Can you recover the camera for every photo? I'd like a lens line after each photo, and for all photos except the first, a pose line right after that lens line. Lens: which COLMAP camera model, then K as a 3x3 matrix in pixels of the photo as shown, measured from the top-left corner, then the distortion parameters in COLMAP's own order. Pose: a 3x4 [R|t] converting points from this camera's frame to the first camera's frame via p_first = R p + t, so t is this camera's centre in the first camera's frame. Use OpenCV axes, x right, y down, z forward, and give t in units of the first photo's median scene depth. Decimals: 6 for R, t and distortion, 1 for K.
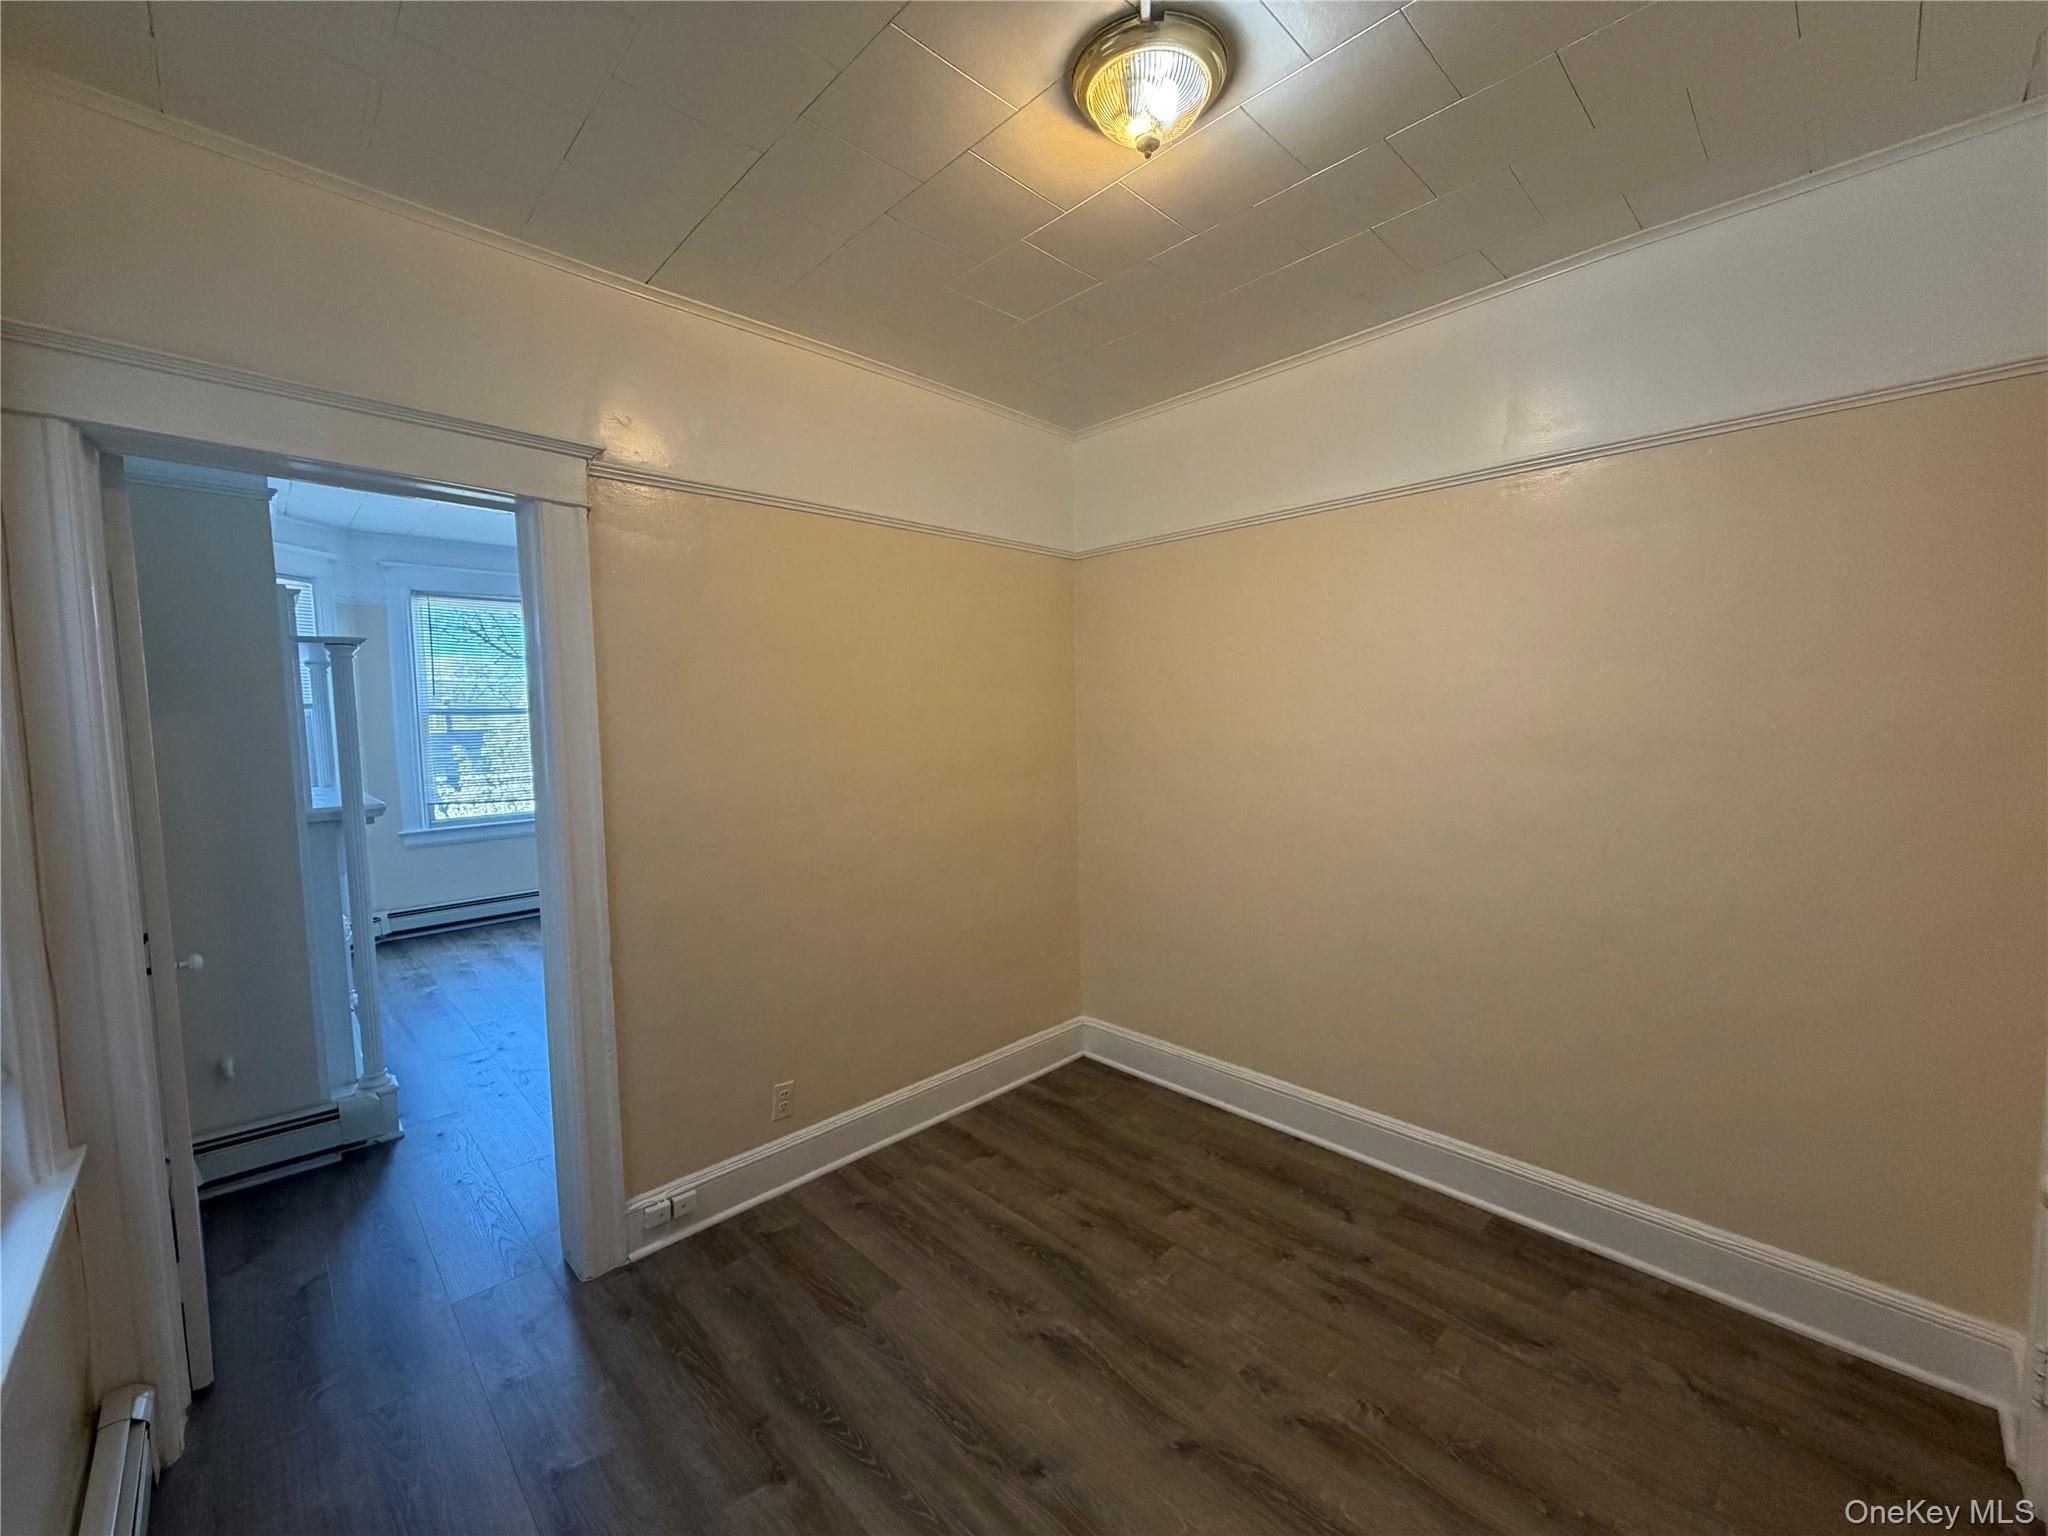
lens RADIAL K [[818.5, 0, 1037.9], [0, 818.5, 772.8], [0, 0, 1]] dist [-0.011768, -0.000155]
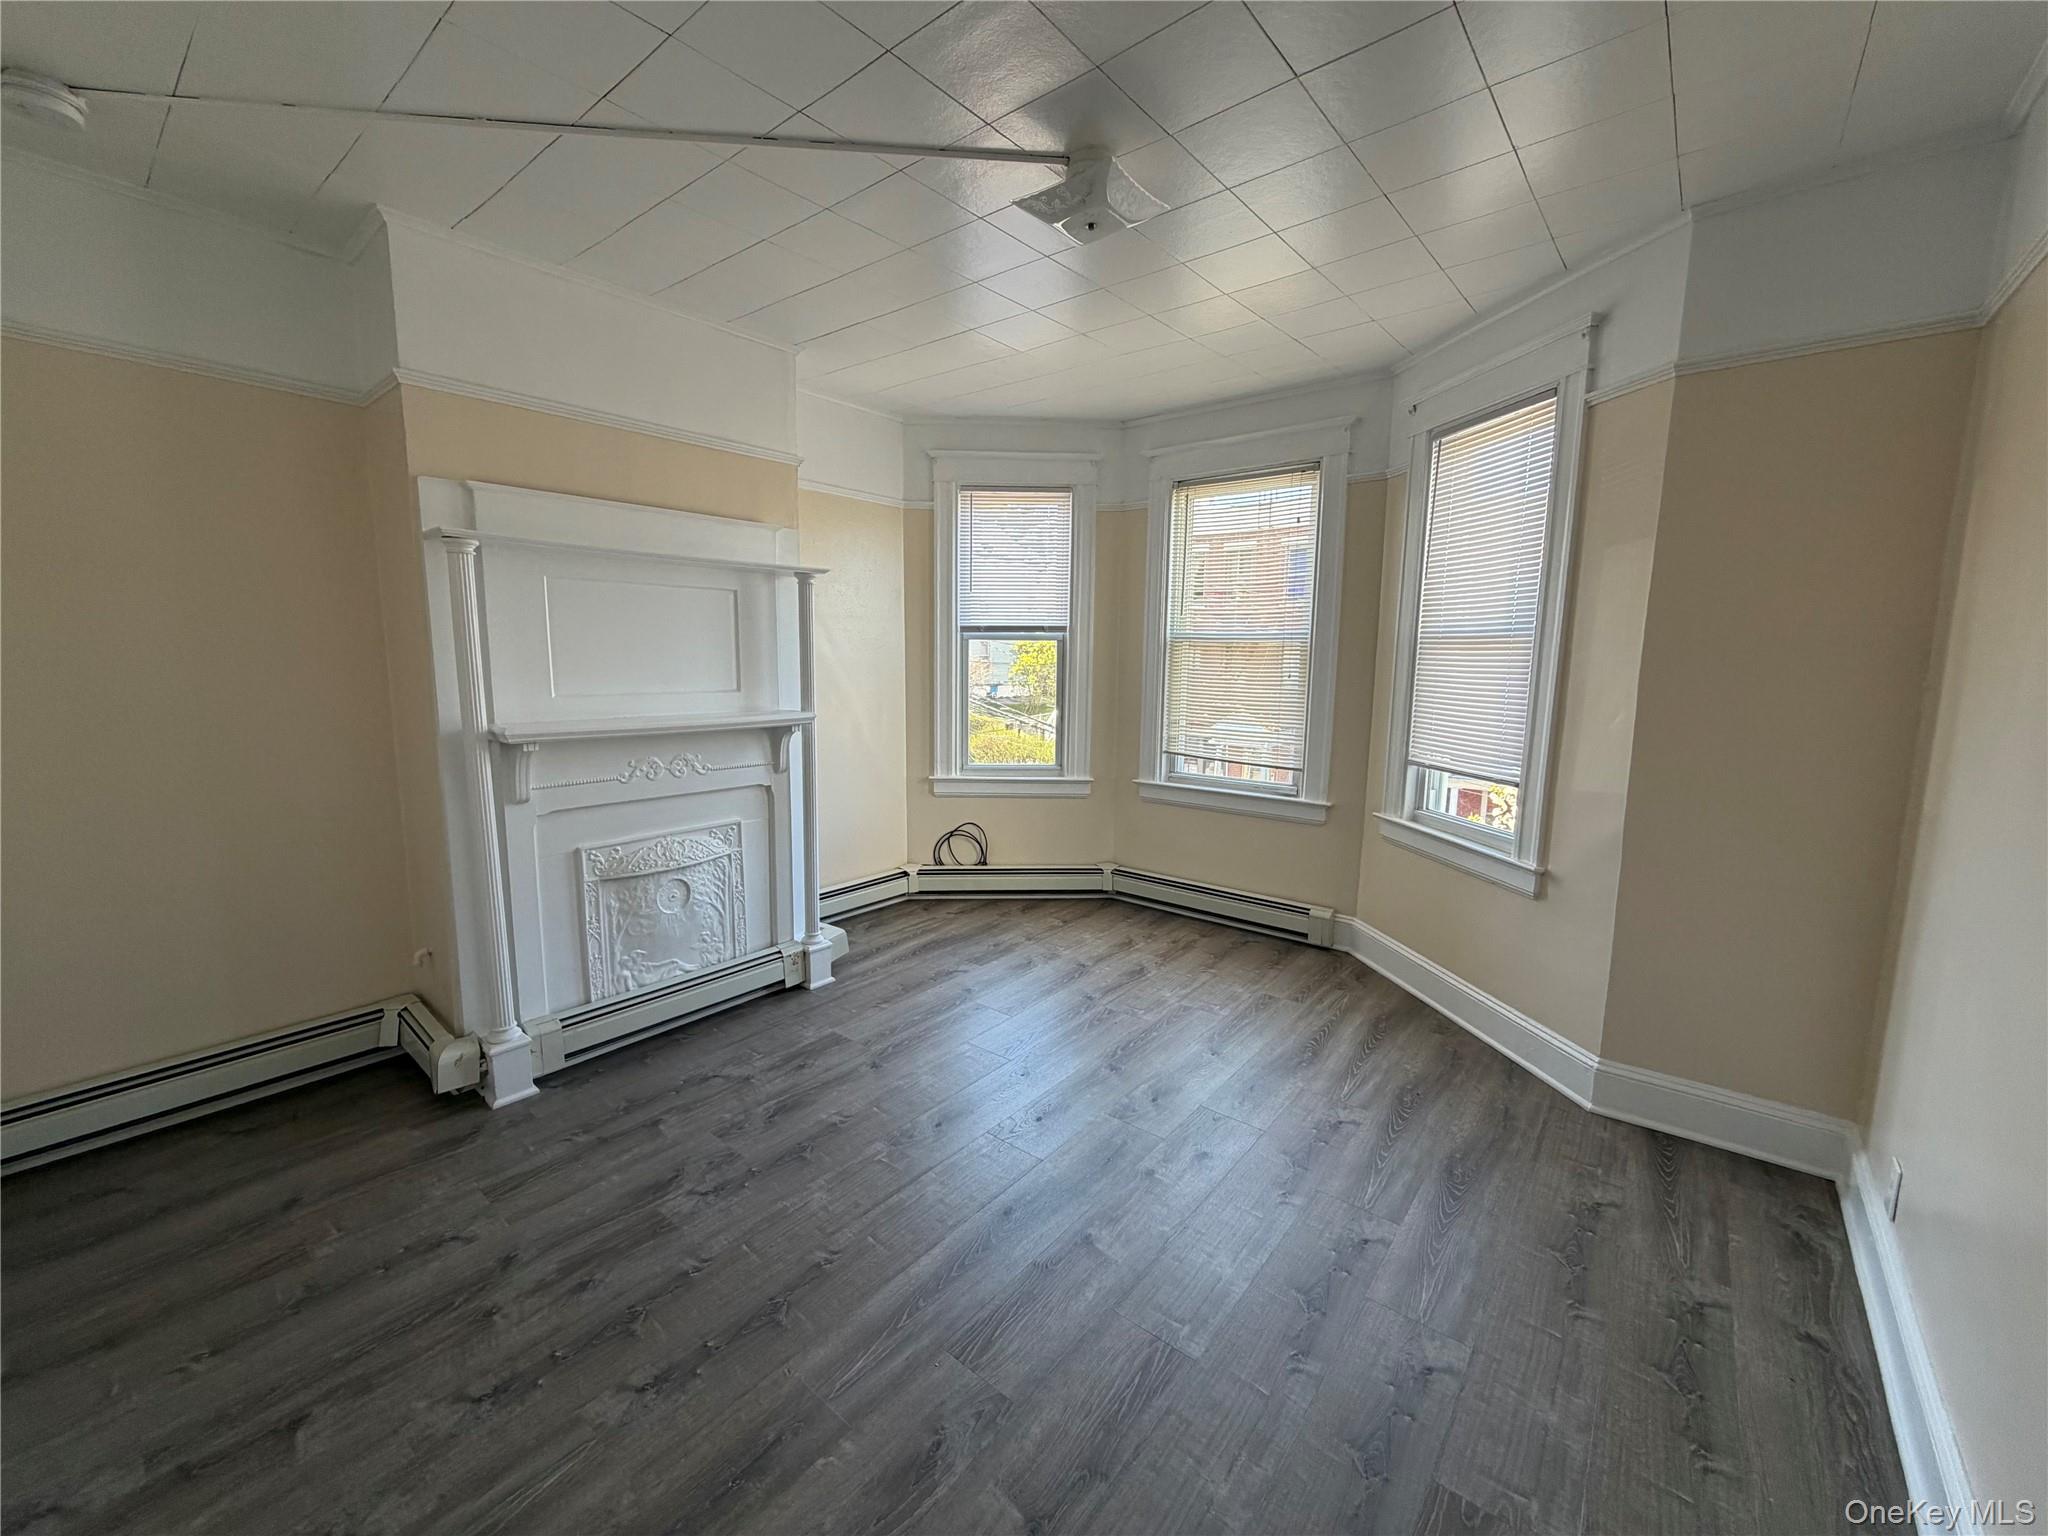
lens RADIAL K [[818.5, 0, 1026.7], [0, 818.5, 770.4], [0, 0, 1]] dist [-0.011768, -0.000155]
pose [[0.109017, 0.145802, -0.983289, 0.049147], [-0.084489, 0.986964, 0.136980, -0.053389], [0.990443, 0.068144, 0.119915, 0.969180]]
